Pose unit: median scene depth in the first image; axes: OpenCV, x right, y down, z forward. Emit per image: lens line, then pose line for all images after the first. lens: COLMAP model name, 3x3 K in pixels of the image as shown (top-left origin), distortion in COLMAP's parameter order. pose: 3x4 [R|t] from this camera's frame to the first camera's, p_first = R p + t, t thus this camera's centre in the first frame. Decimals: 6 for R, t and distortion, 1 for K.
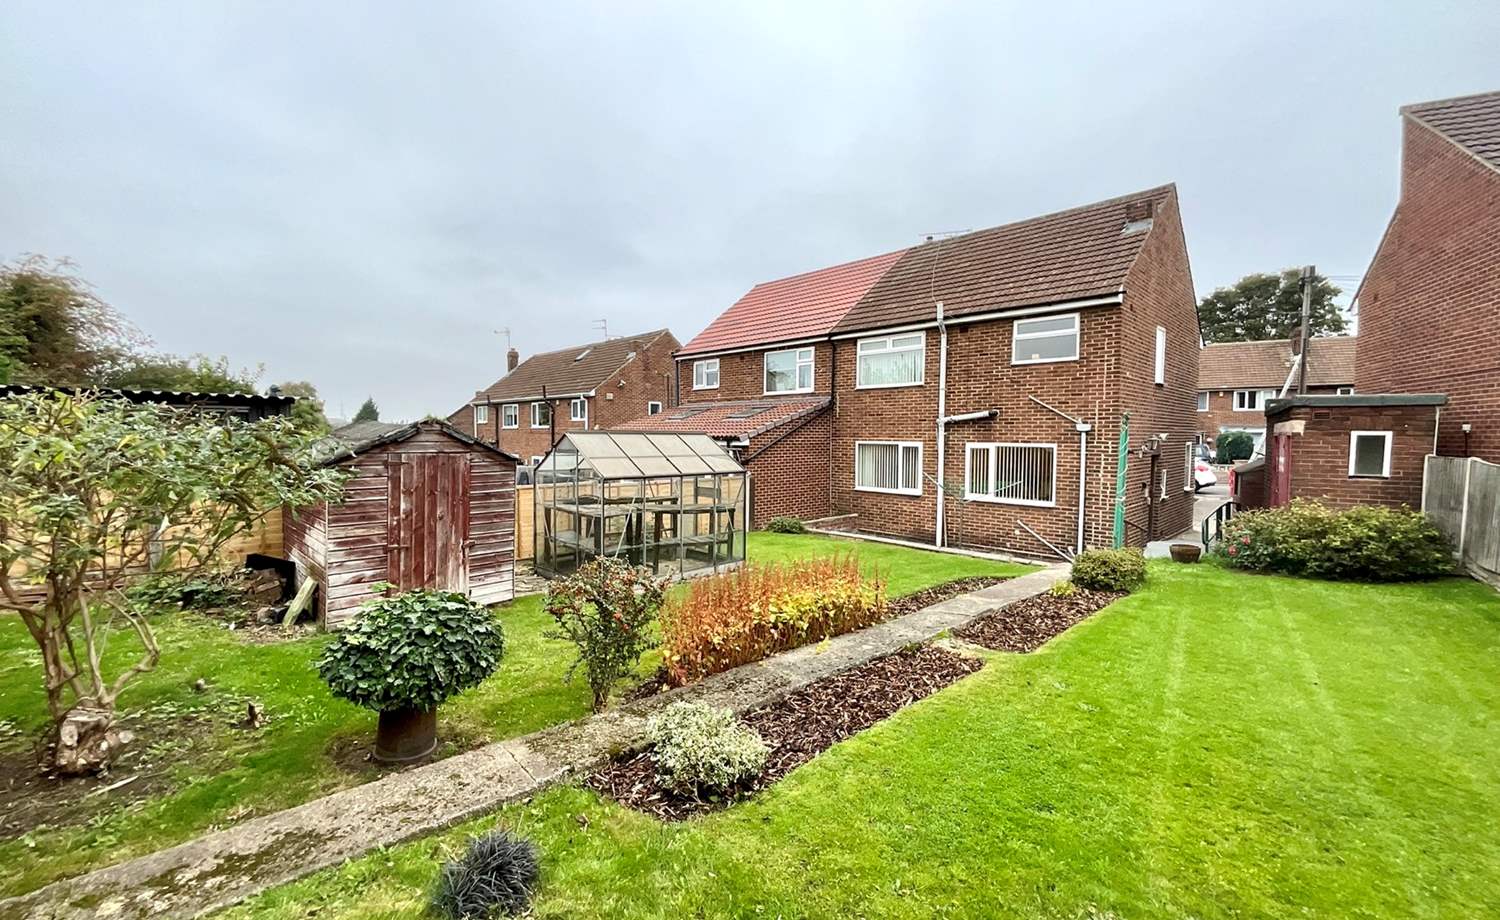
lens RADIAL K [[610.0, 0, 750.0], [0, 610.0, 460.0], [0, 0, 1]] dist [0.000112, 0.000320]
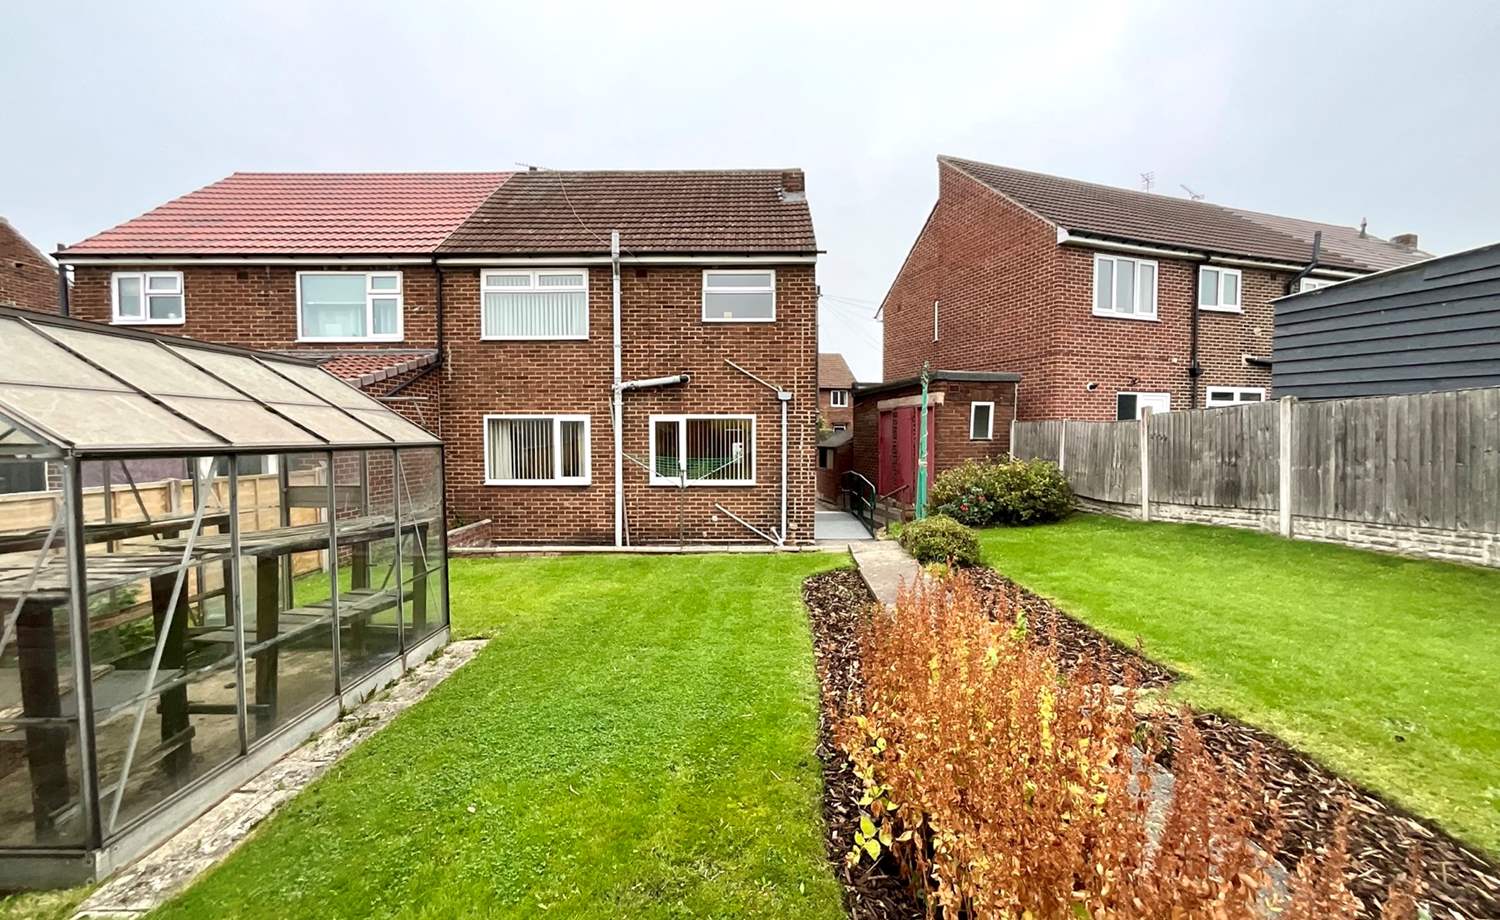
lens RADIAL K [[610.0, 0, 750.0], [0, 610.0, 460.0], [0, 0, 1]] dist [0.000112, 0.000320]
pose [[0.703090, -0.037943, 0.710088, -0.121456], [0.036493, 0.999185, 0.017258, 0.021235], [-0.710164, 0.013779, 0.703901, 0.325602]]
